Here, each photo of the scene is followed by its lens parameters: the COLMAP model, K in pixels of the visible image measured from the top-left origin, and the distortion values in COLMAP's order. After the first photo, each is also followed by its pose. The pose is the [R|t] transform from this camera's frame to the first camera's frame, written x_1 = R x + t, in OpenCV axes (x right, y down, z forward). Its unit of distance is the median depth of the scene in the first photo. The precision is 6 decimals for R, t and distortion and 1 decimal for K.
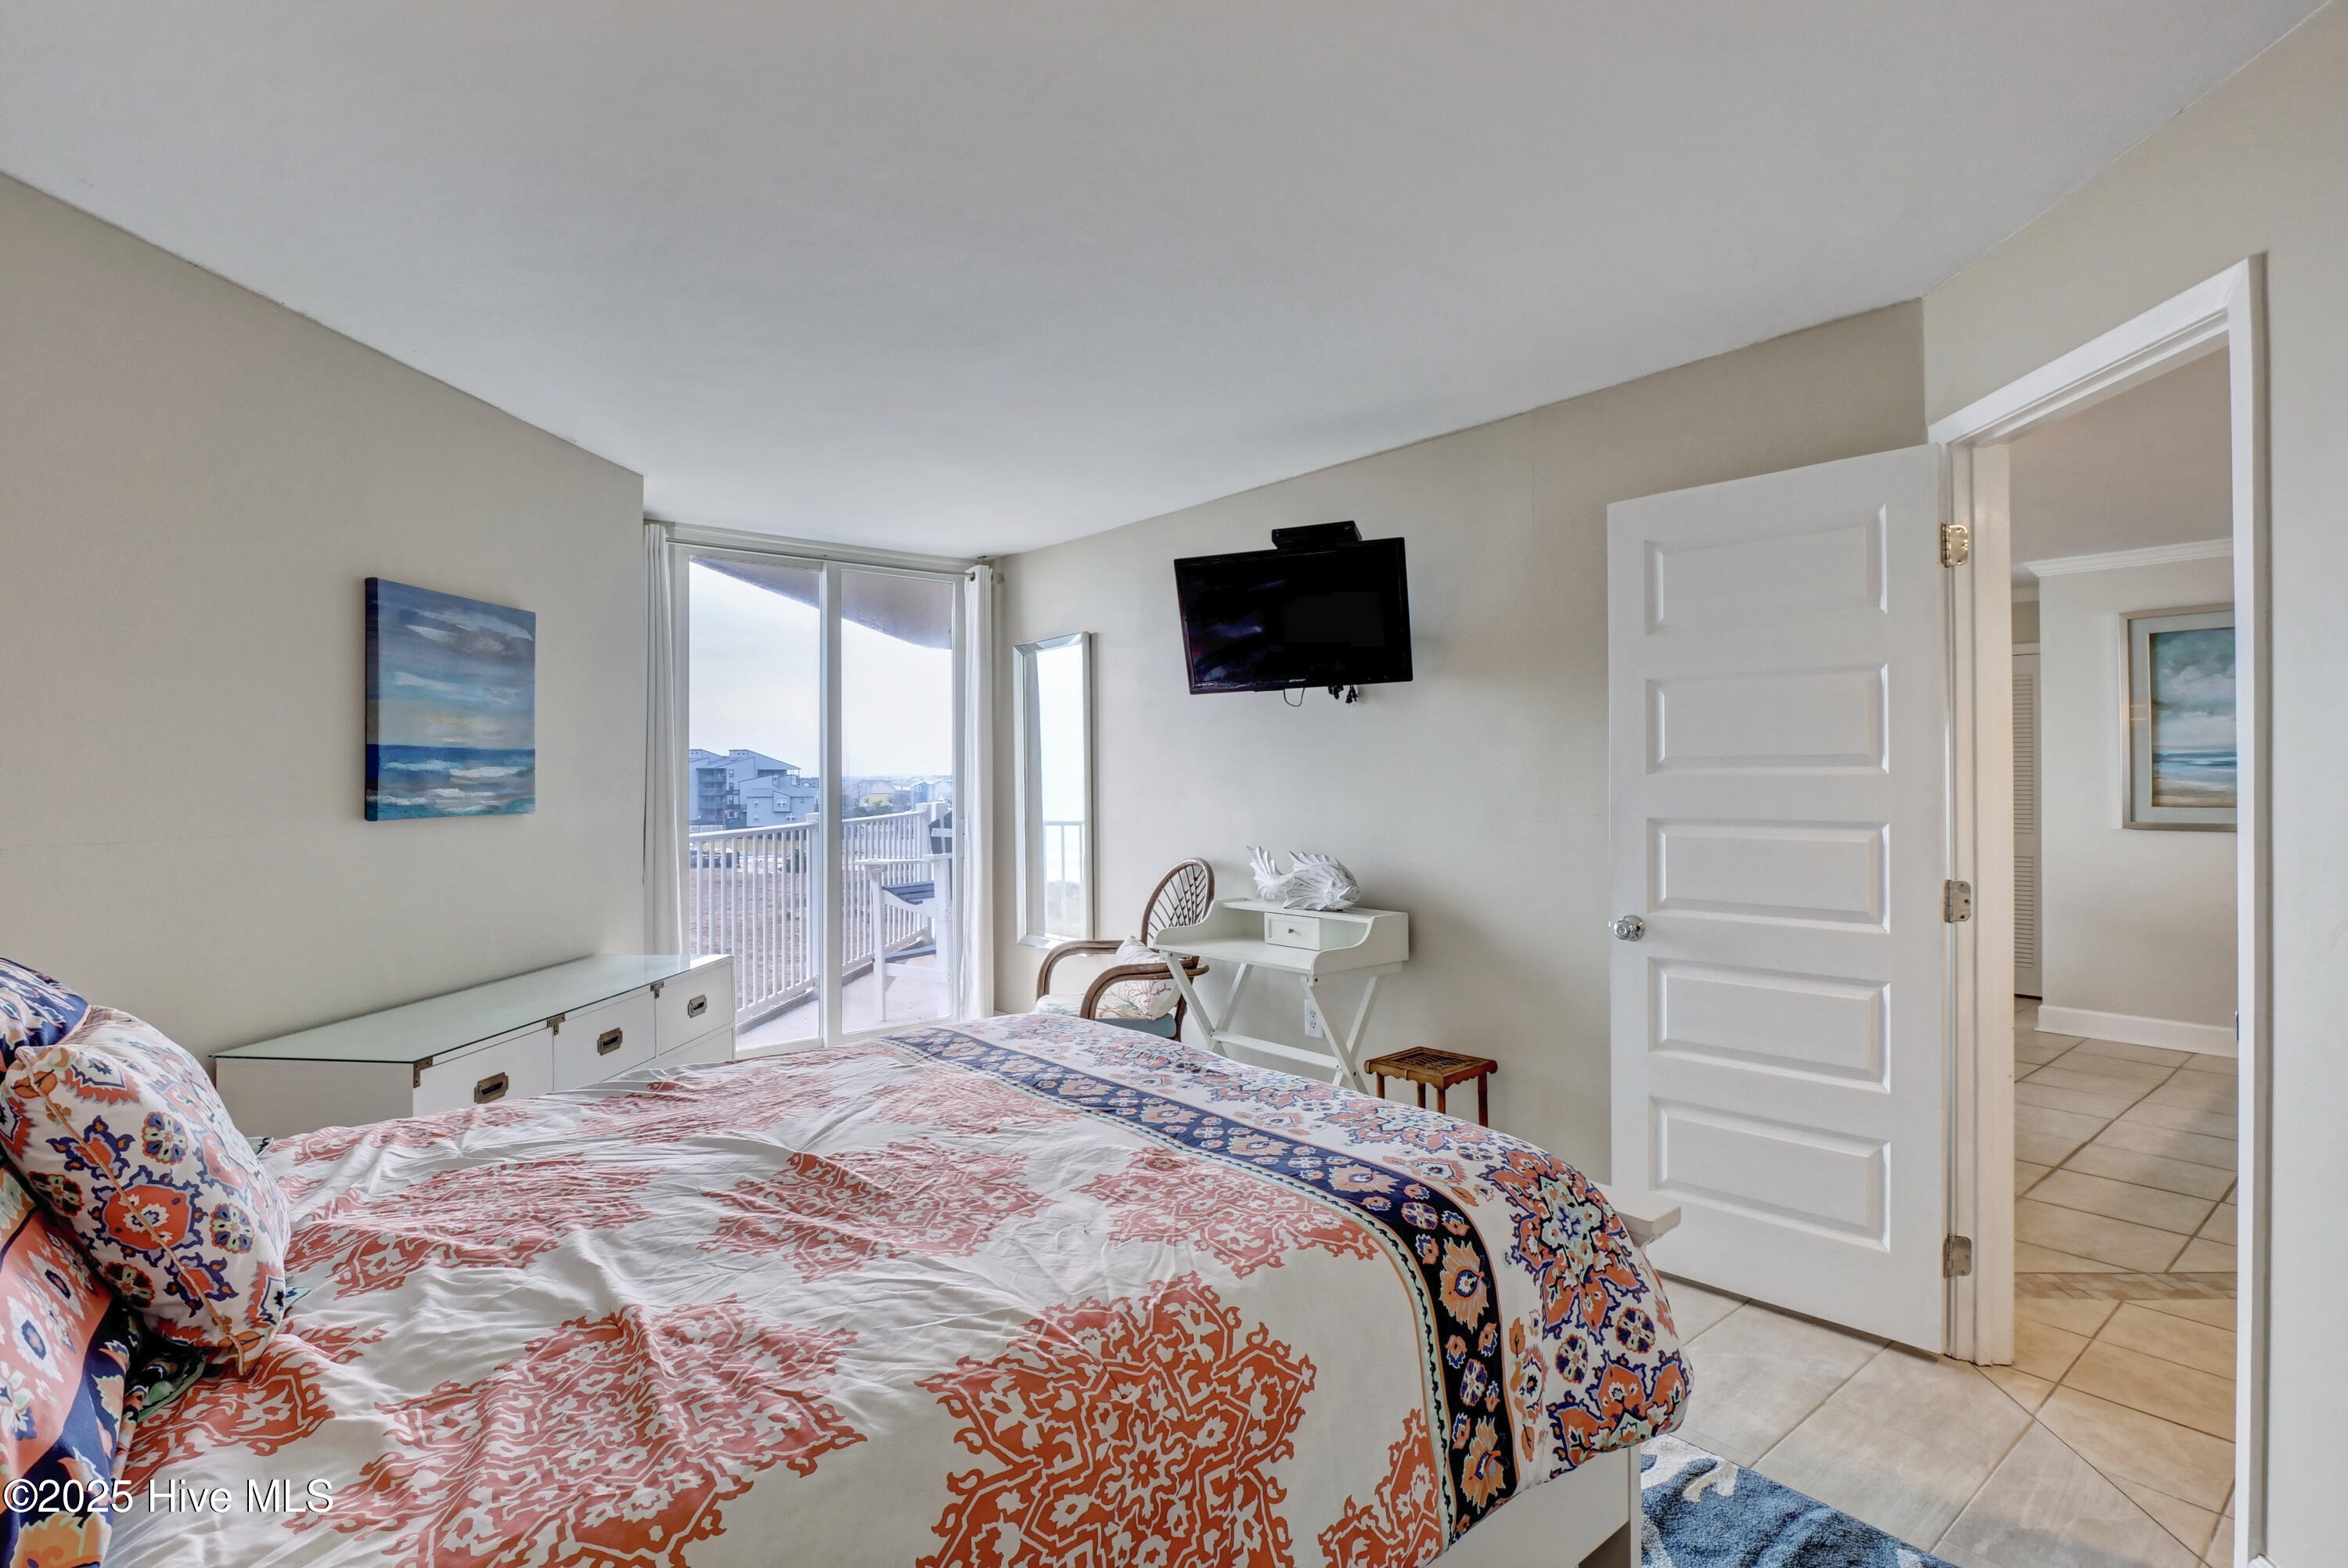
lens RADIAL K [[1140.4, 0, 1155.2], [0, 1140.4, 776.8], [0, 0, 1]] dist [-0.011603, -0.001757]
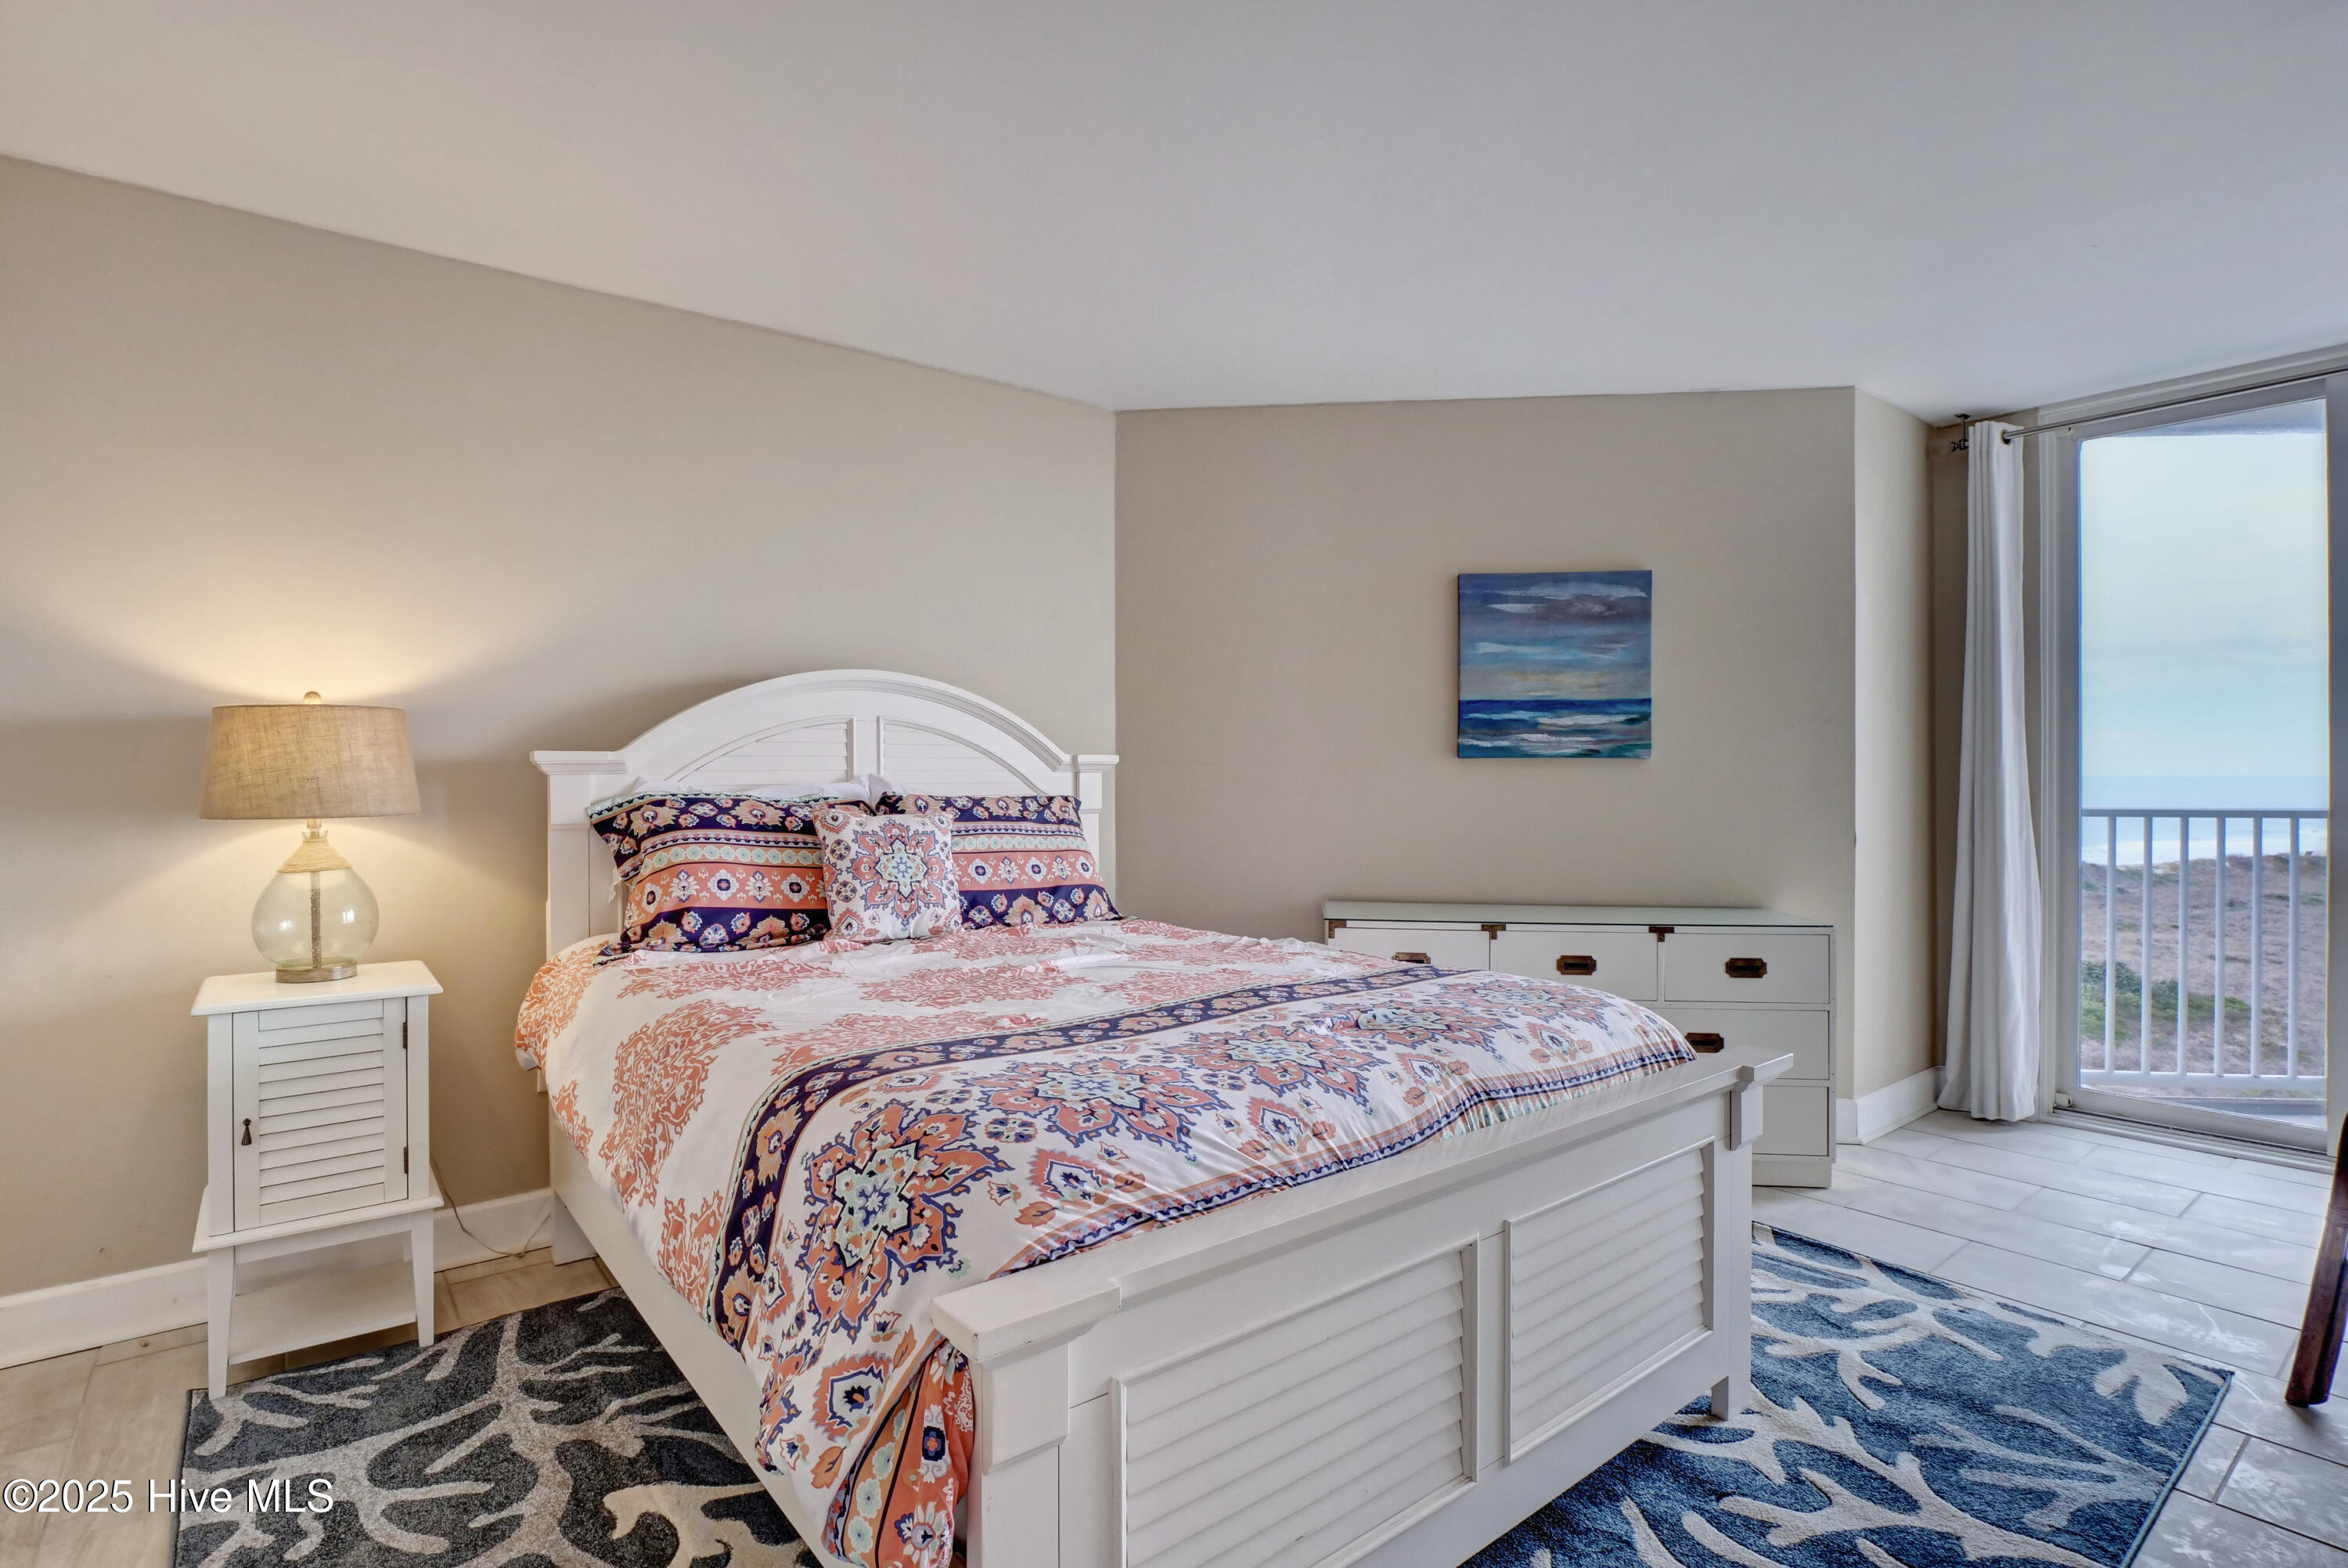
lens RADIAL K [[1140.4, 0, 1167.0], [0, 1140.4, 779.4], [0, 0, 1]] dist [-0.011603, -0.001757]
pose [[-0.017891, 0.005805, -0.999823, 0.586779], [-0.001105, 0.999982, 0.005826, 0.051176], [0.999839, 0.001209, -0.017884, 0.624130]]
